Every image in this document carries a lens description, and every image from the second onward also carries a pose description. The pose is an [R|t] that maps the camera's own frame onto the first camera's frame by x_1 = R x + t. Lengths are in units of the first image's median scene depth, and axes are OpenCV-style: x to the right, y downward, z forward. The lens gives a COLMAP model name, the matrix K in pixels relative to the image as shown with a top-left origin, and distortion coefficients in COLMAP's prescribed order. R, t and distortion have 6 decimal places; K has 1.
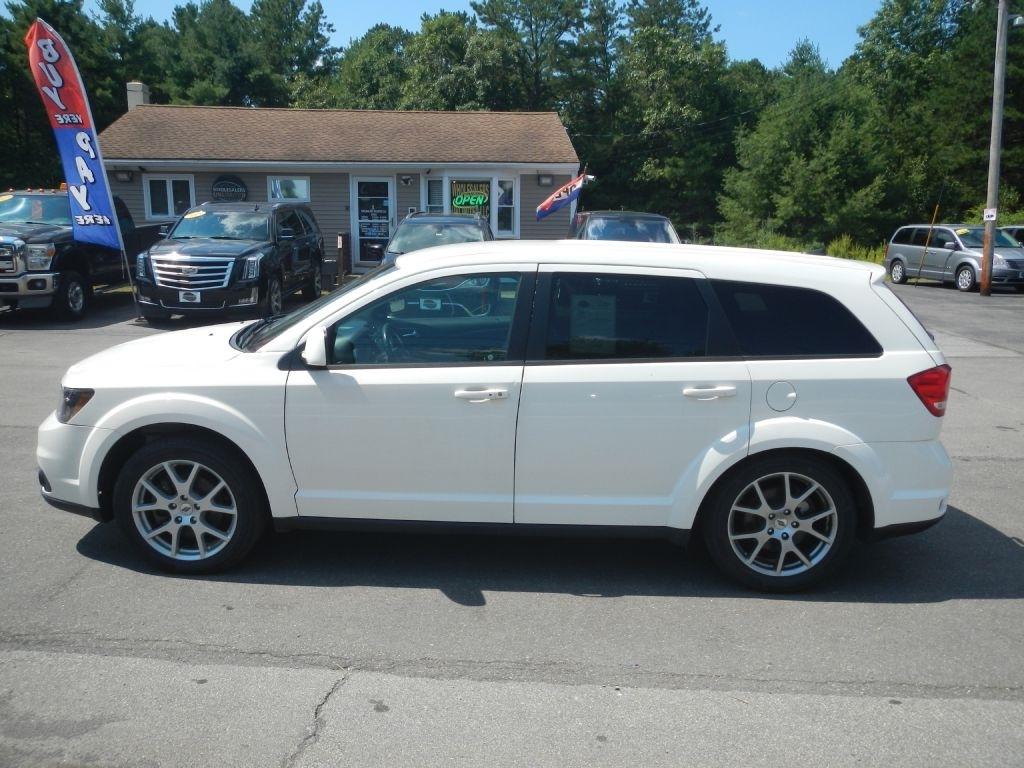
lens RADIAL K [[861.1, 0, 512.4], [0, 861.1, 410.0], [0, 0, 1]] dist [-0.001518, 0.003423]
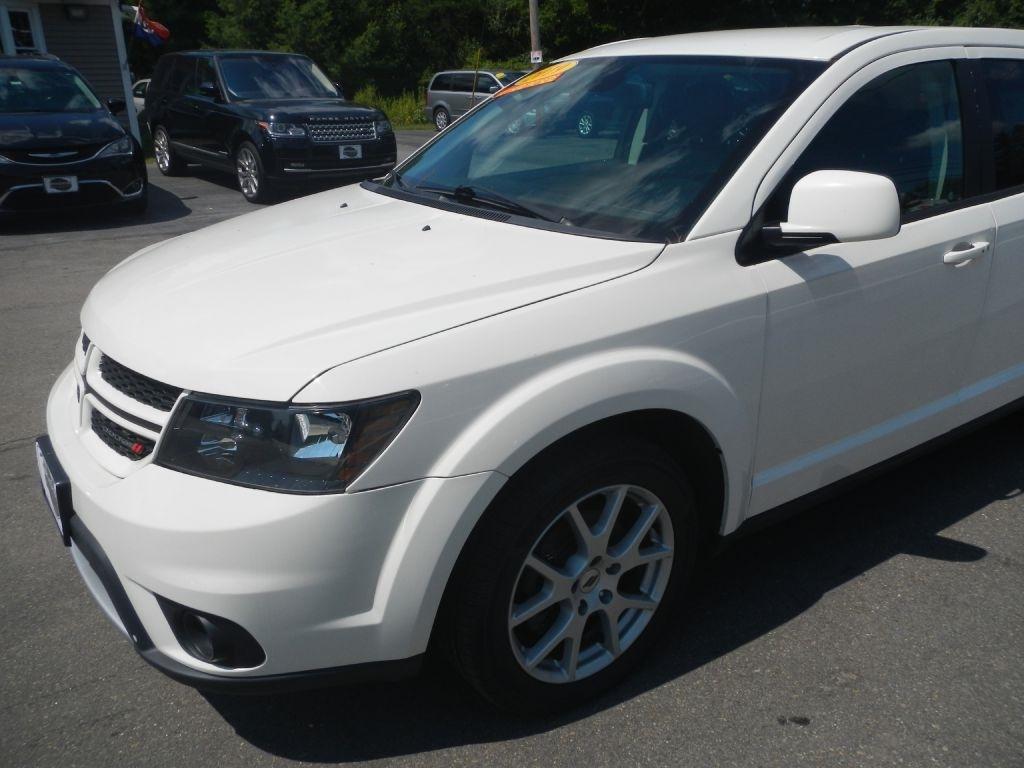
lens RADIAL K [[839.0, 0, 512.9], [0, 839.0, 401.4], [0, 0, 1]] dist [-0.000291, -0.005988]
pose [[0.778726, -0.240708, 0.579349, -0.110365], [0.153649, 0.968517, 0.195873, -0.013980], [-0.608258, -0.063515, 0.791194, 0.108456]]
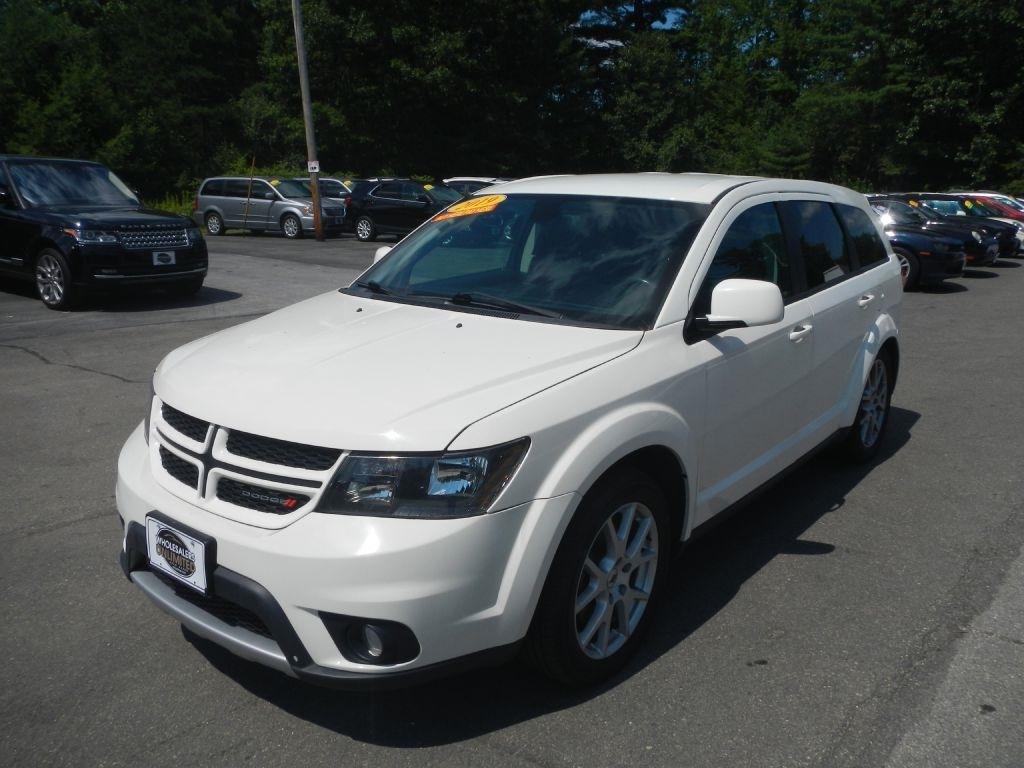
lens RADIAL K [[842.7, 0, 513.0], [0, 842.7, 408.8], [0, 0, 1]] dist [0.006858, -0.002072]
pose [[0.564597, -0.215090, 0.796848, -0.149242], [0.174882, 0.974702, 0.139187, -0.018949], [-0.806626, 0.060770, 0.587929, 0.111276]]
